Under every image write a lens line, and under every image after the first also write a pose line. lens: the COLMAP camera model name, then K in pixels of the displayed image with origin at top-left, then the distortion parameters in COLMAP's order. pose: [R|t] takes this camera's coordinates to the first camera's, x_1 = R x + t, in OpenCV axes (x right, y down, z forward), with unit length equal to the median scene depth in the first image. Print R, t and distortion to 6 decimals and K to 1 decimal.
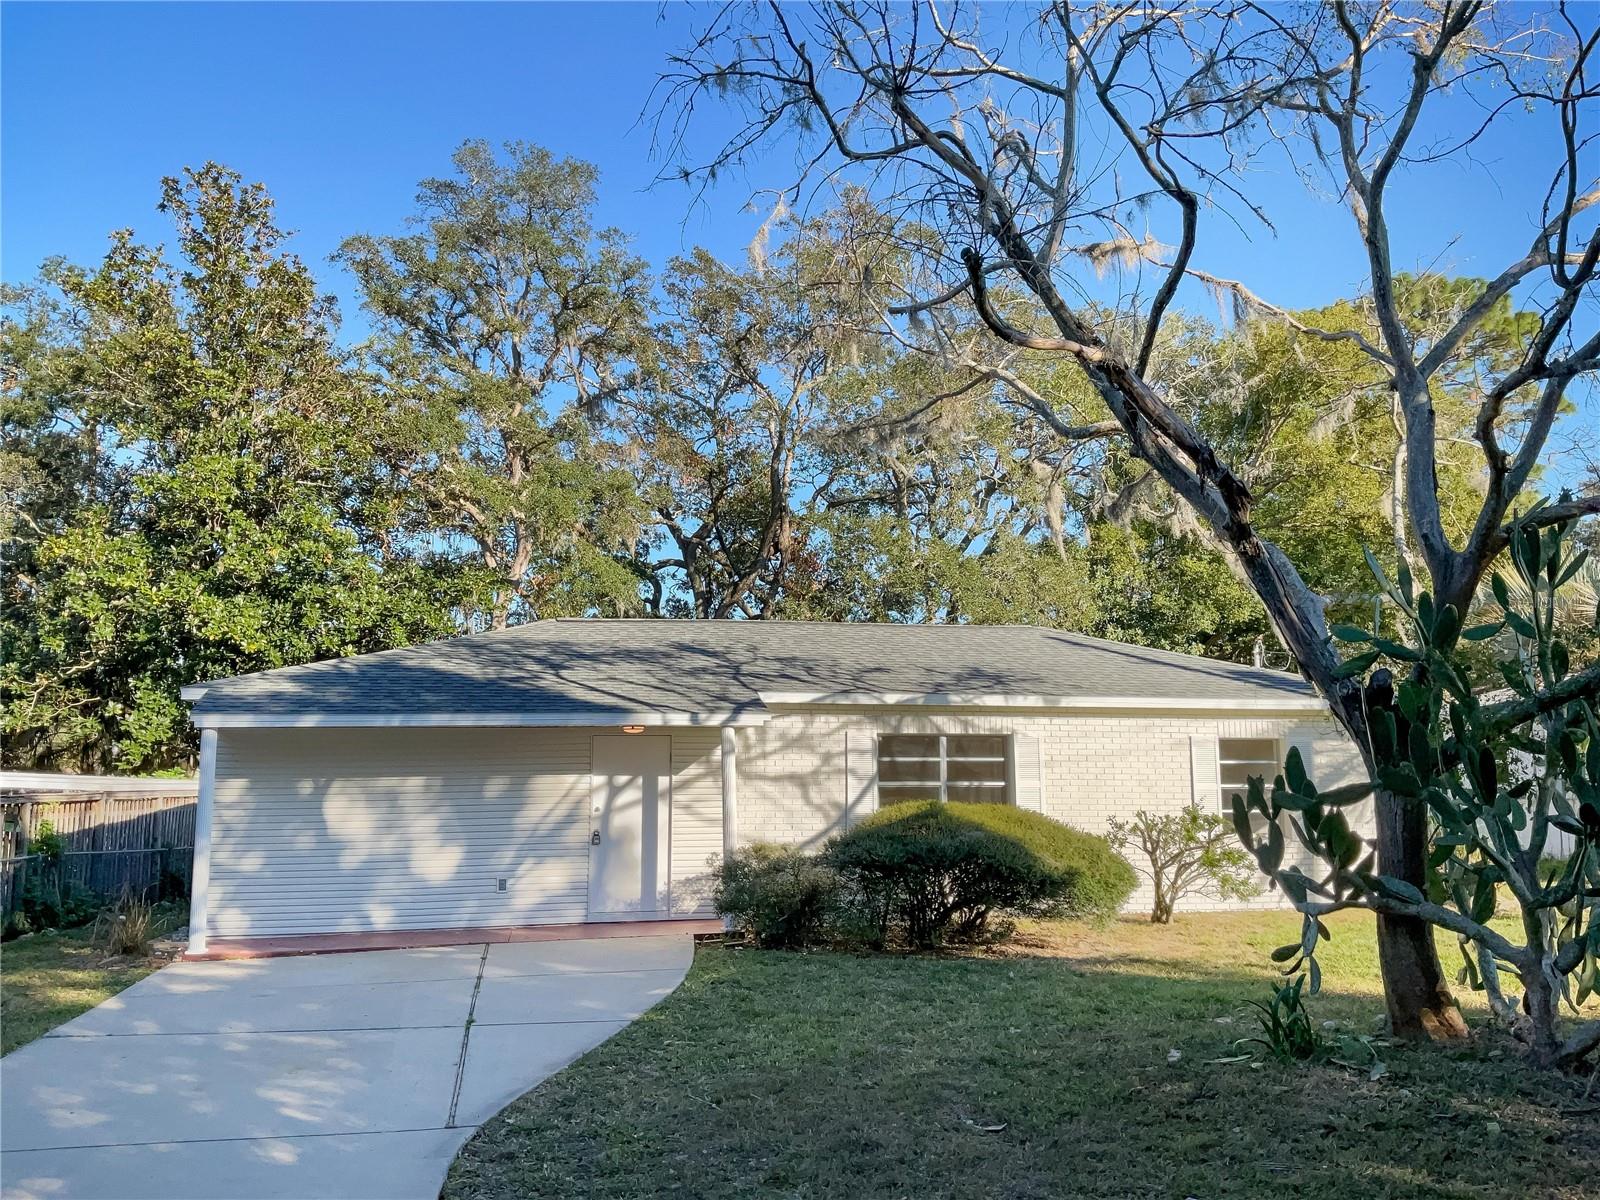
lens RADIAL K [[1354.7, 0, 781.5], [0, 1354.7, 593.8], [0, 0, 1]] dist [0.123864, -0.240704]
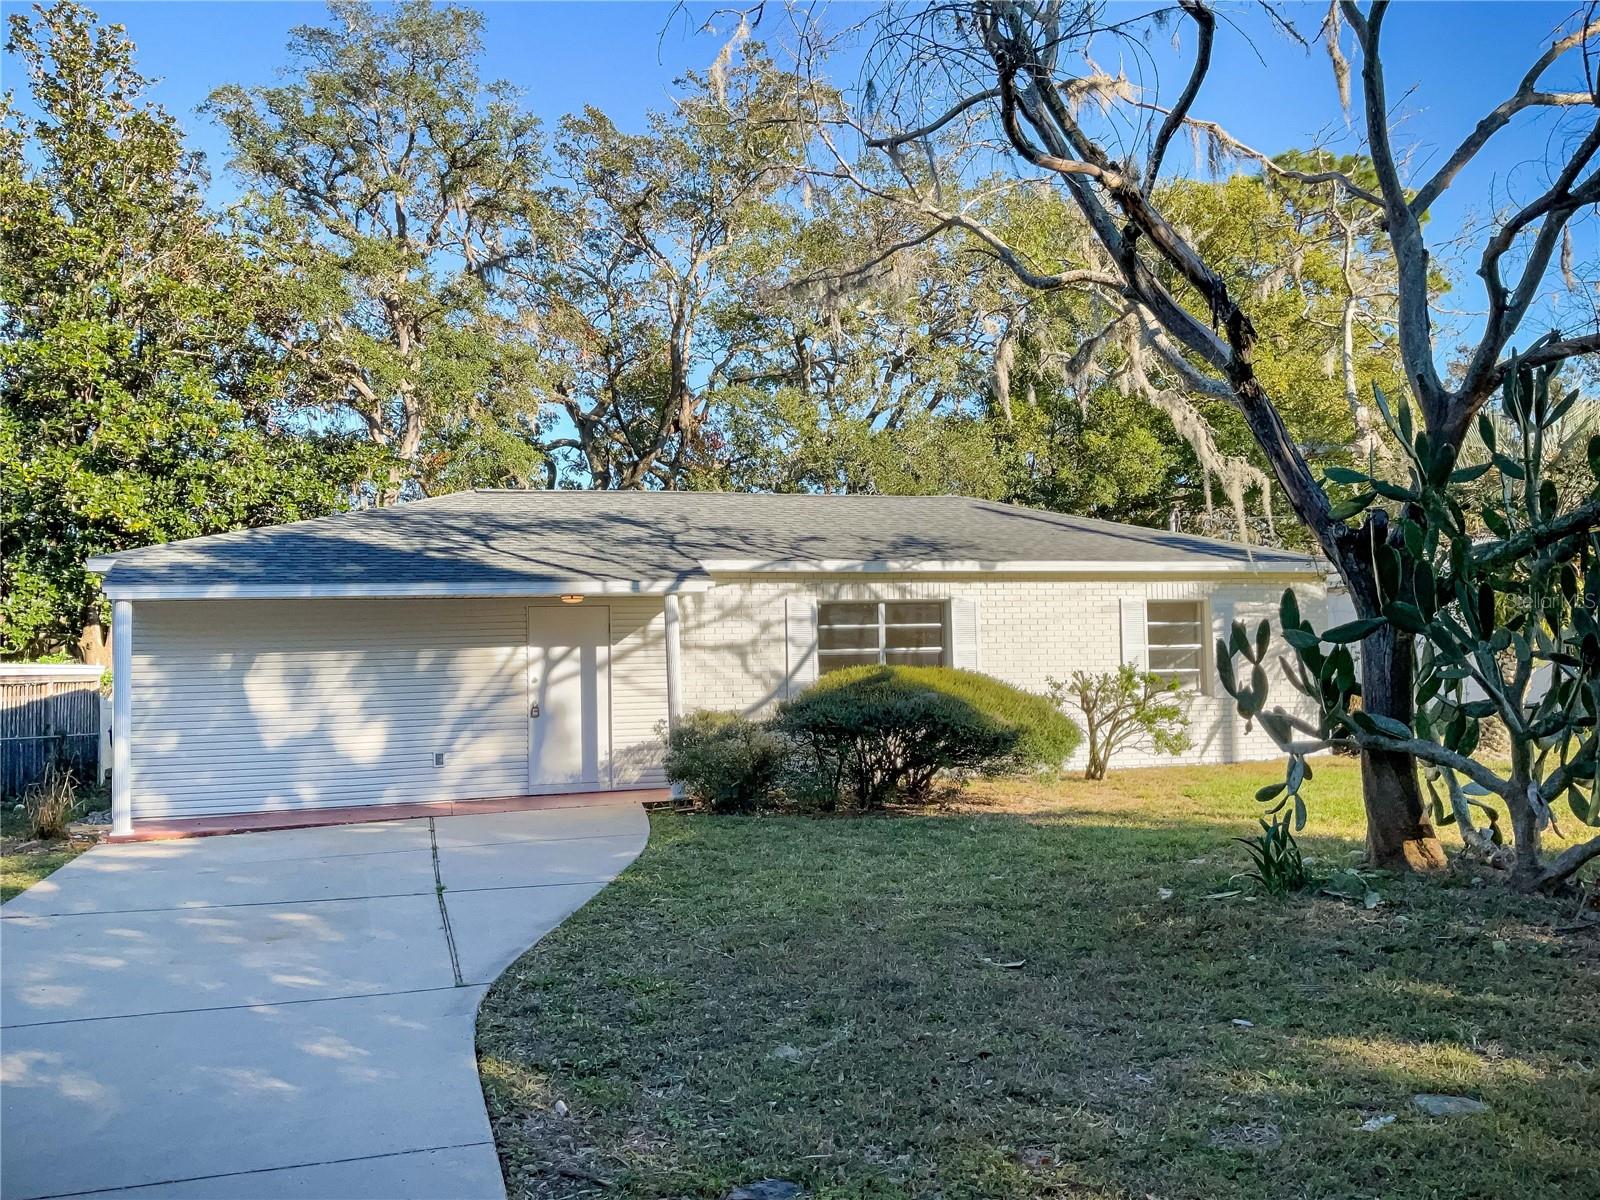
lens RADIAL K [[1353.8, 0, 770.9], [0, 1353.8, 604.4], [0, 0, 1]] dist [0.083490, -0.122378]
pose [[0.995940, -0.014023, 0.088919, -0.050028], [0.006111, 0.996045, 0.088635, 0.017219], [-0.089811, -0.087731, 0.992087, 0.023229]]
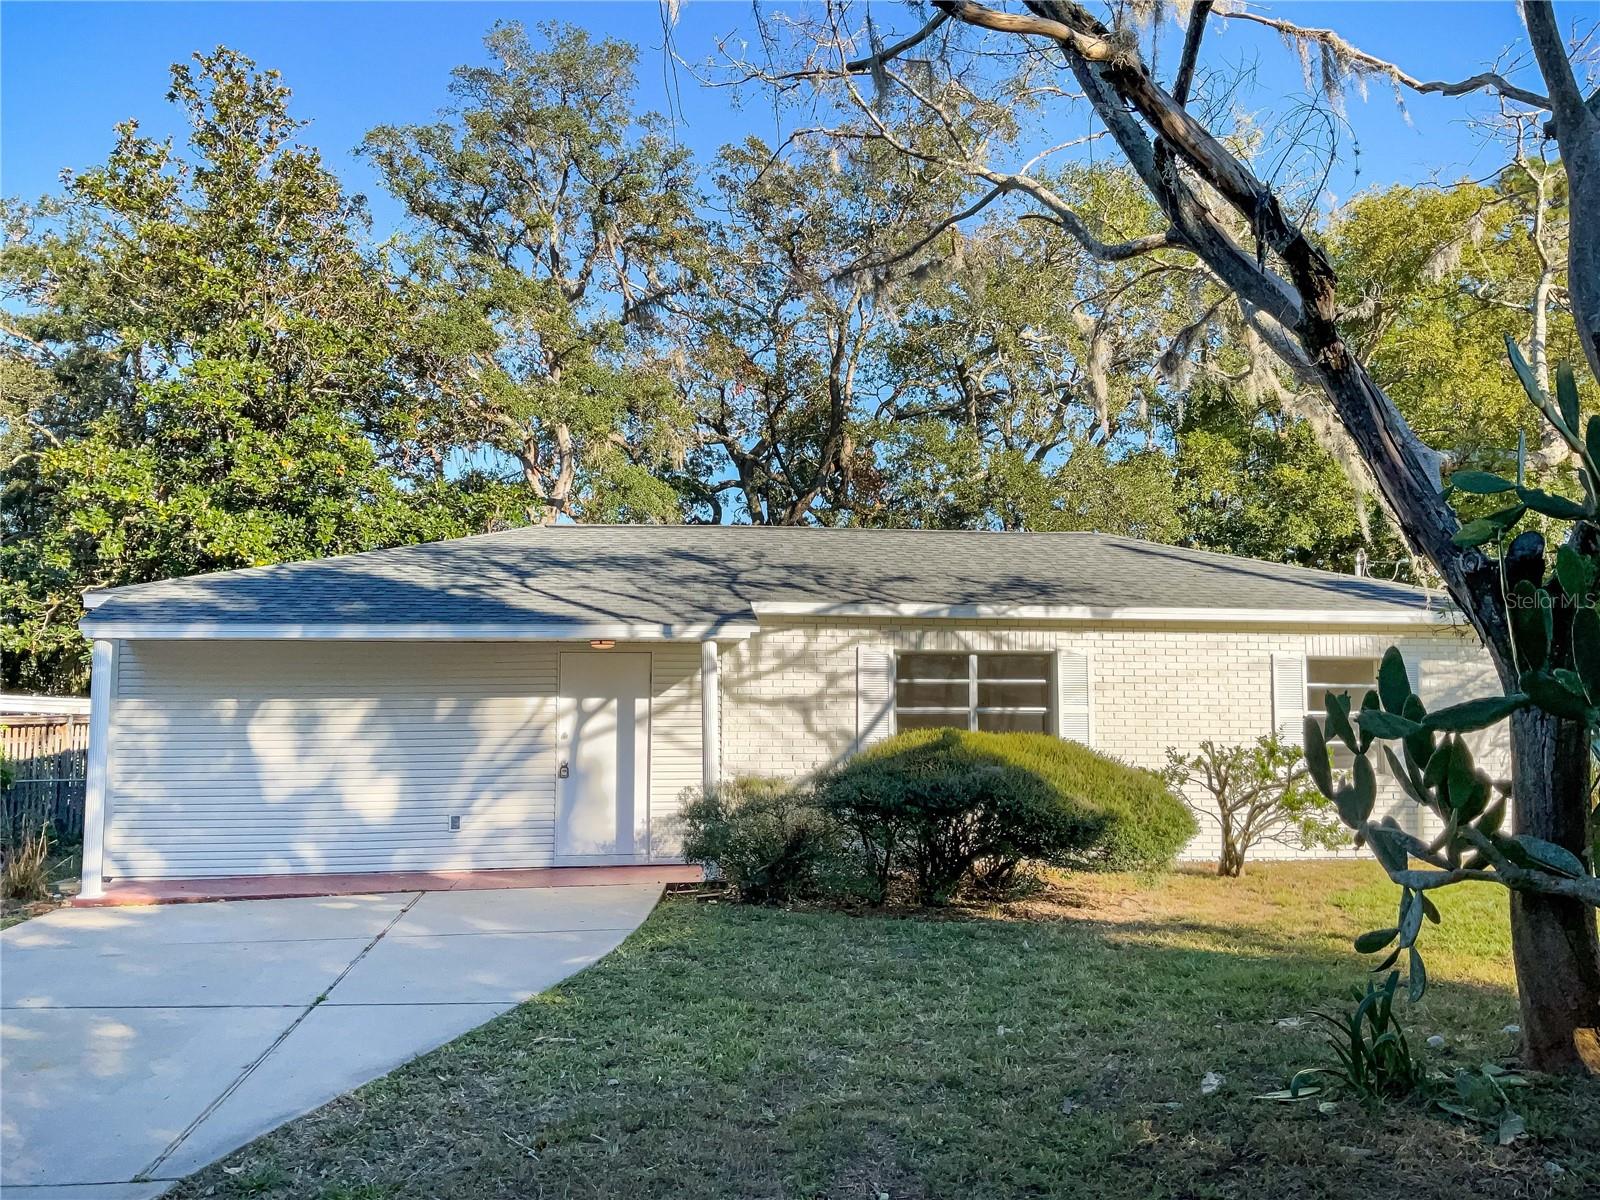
lens RADIAL K [[1316.2, 0, 800.0], [0, 1316.2, 600.0], [0, 0, 1]] dist [0.105700, -0.189852]
pose [[0.997639, -0.000727, -0.068669, 0.067246], [0.004193, 0.998724, 0.050335, 0.028737], [0.068544, -0.050504, 0.996369, 0.172477]]
